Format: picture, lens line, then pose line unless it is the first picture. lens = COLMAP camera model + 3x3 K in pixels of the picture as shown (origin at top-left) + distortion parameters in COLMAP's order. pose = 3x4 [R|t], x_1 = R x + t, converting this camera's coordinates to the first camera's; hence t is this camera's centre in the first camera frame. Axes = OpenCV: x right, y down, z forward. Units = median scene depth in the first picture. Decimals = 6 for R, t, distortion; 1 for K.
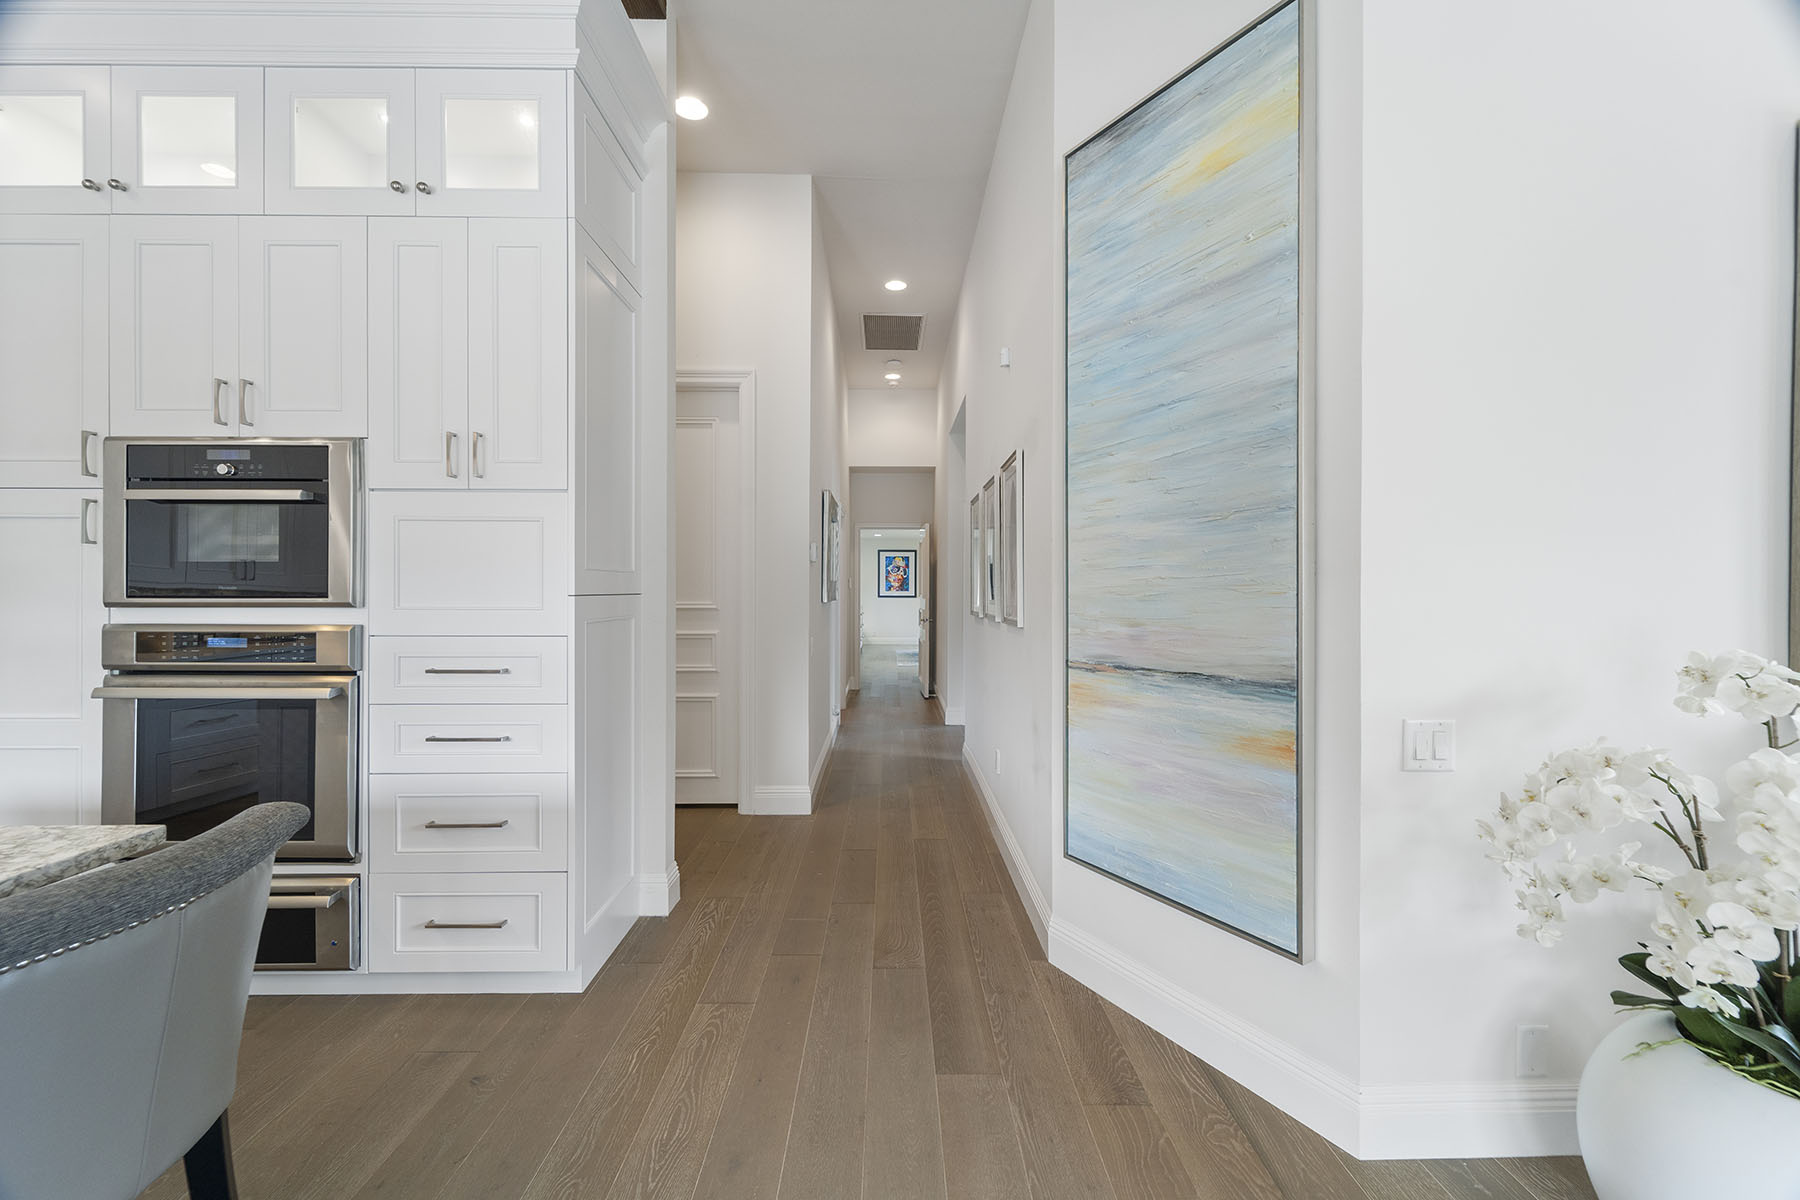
lens RADIAL K [[724.3, 0, 896.0], [0, 724.3, 591.0], [0, 0, 1]] dist [0.005353, -0.001466]
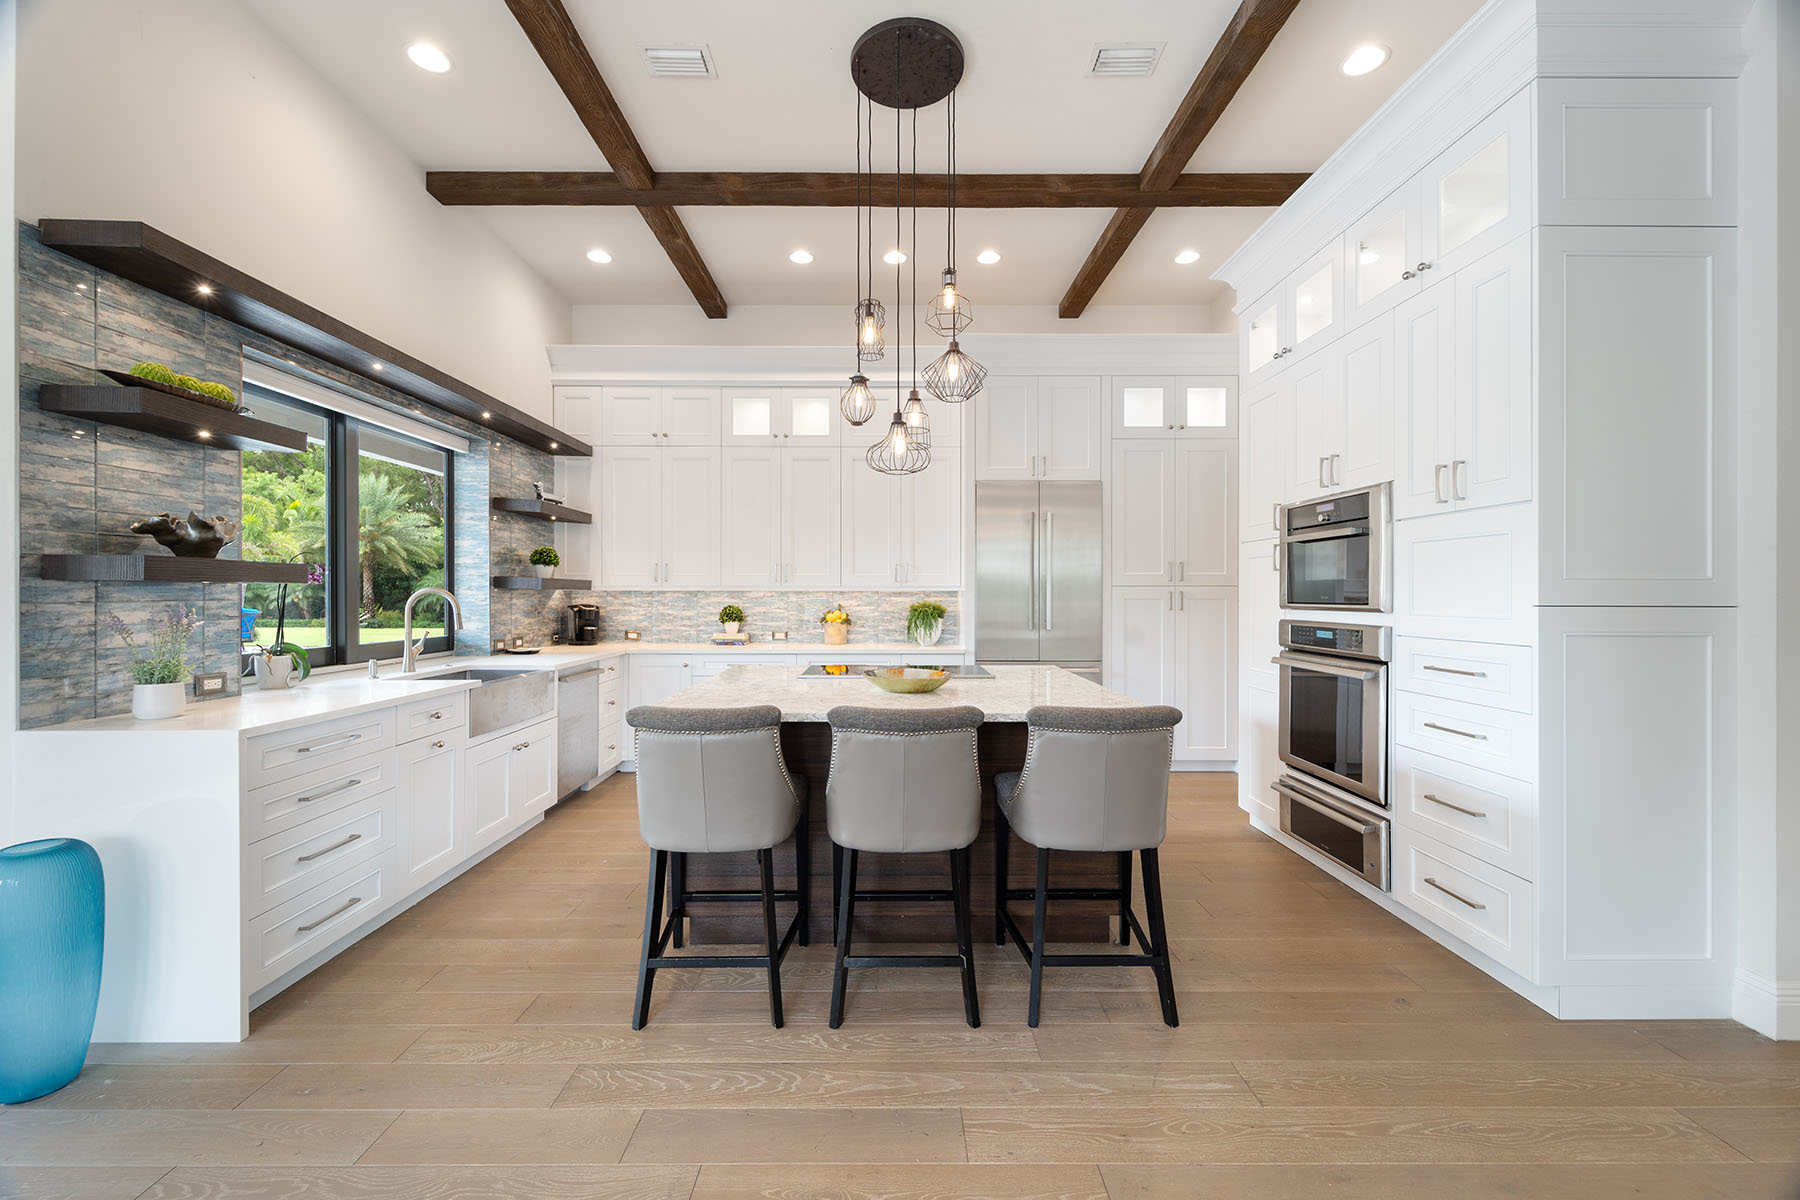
lens RADIAL K [[724.3, 0, 894.5], [0, 724.3, 596.9], [0, 0, 1]] dist [0.005353, -0.001466]
pose [[-0.002970, 0.002696, -0.999992, 0.561584], [-0.004918, 0.999984, 0.002710, -0.004908], [0.999983, 0.004926, -0.002957, 0.126570]]
